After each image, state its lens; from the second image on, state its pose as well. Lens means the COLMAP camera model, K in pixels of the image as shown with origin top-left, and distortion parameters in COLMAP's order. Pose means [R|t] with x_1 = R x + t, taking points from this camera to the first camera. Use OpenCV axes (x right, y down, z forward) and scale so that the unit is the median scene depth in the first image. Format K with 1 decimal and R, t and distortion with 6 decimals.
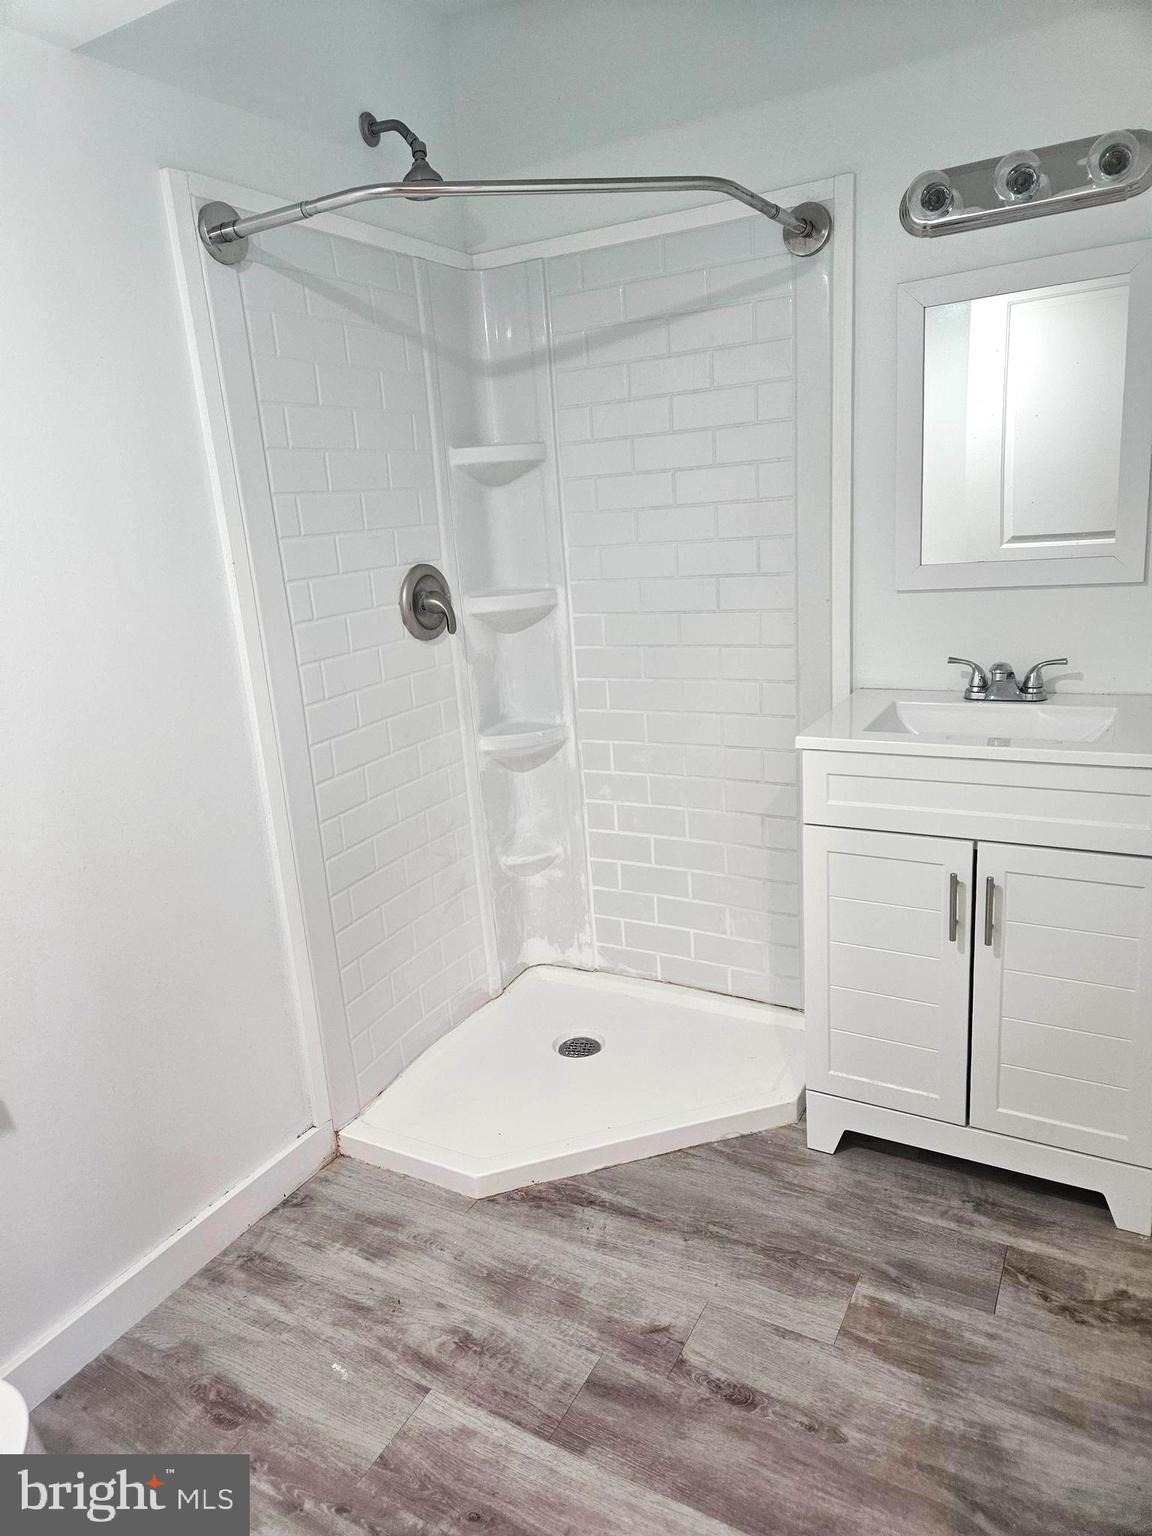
lens RADIAL K [[1025.0, 0, 570.5], [0, 1025.0, 753.8], [0, 0, 1]] dist [0.073822, -0.057800]
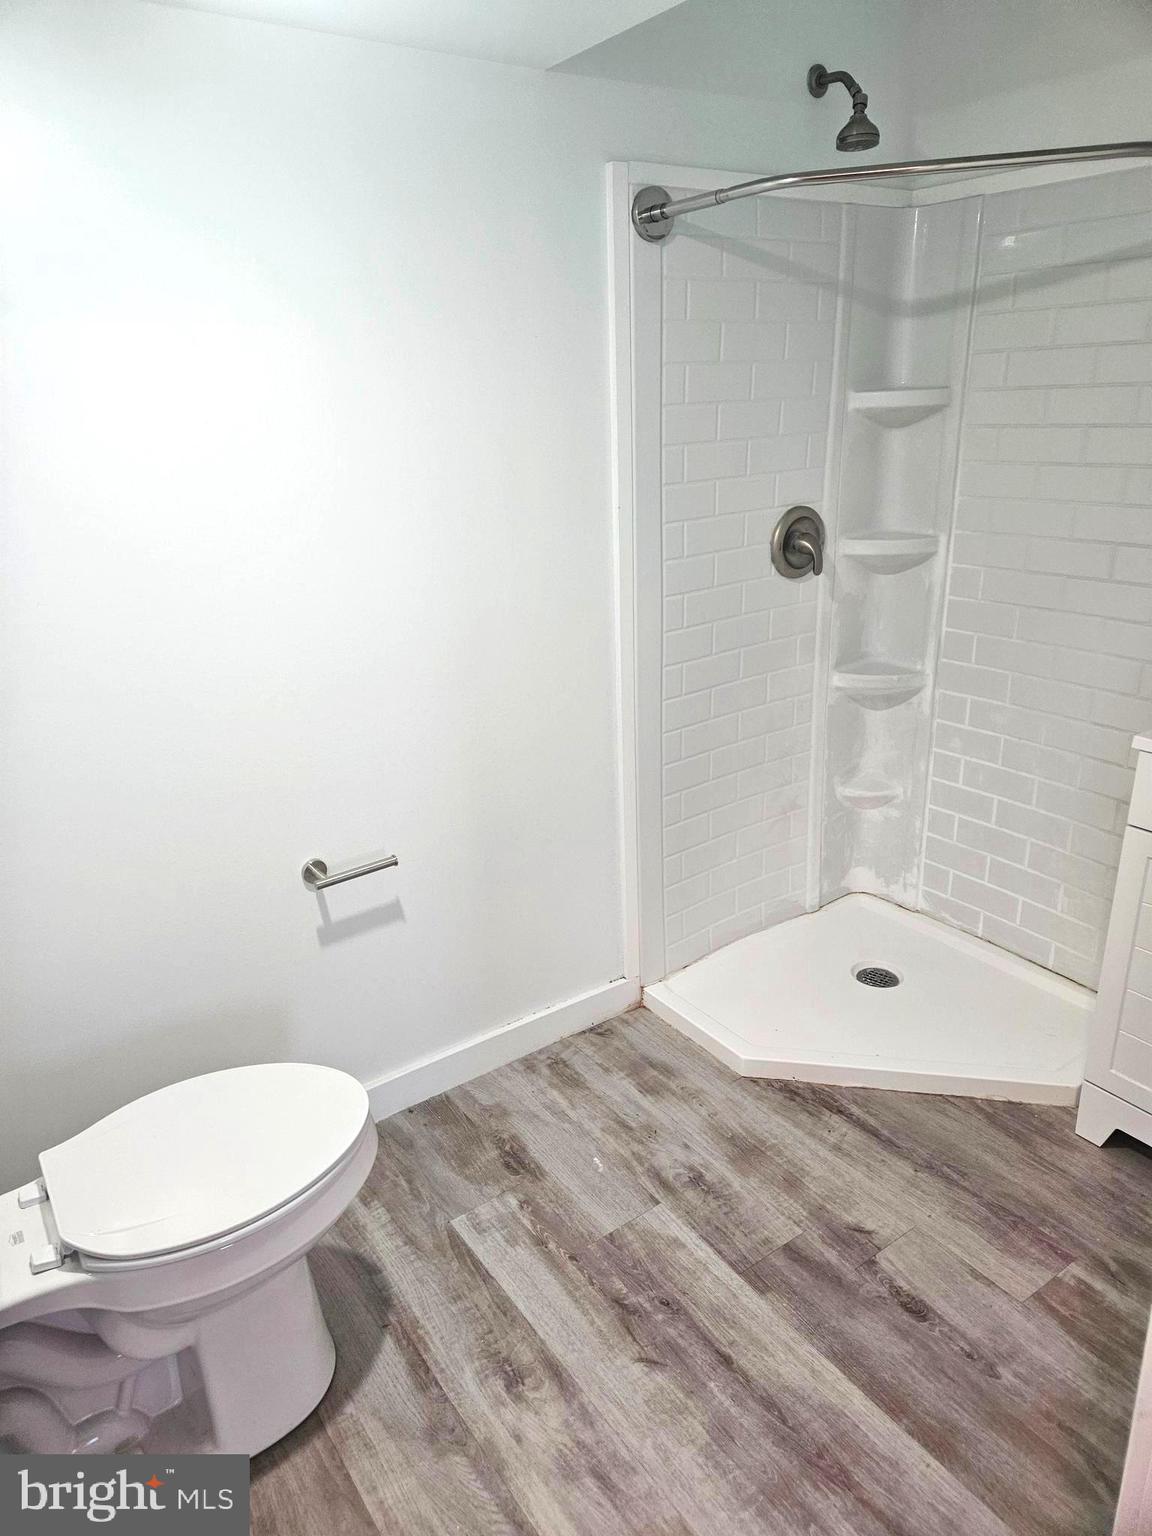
lens RADIAL K [[1025.0, 0, 565.4], [0, 1025.0, 759.1], [0, 0, 1]] dist [0.073822, -0.057800]
pose [[0.903071, 0.188085, -0.386119, 0.111194], [-0.140475, 0.978915, 0.148298, -0.060381], [0.405870, -0.079683, 0.910451, -0.101292]]
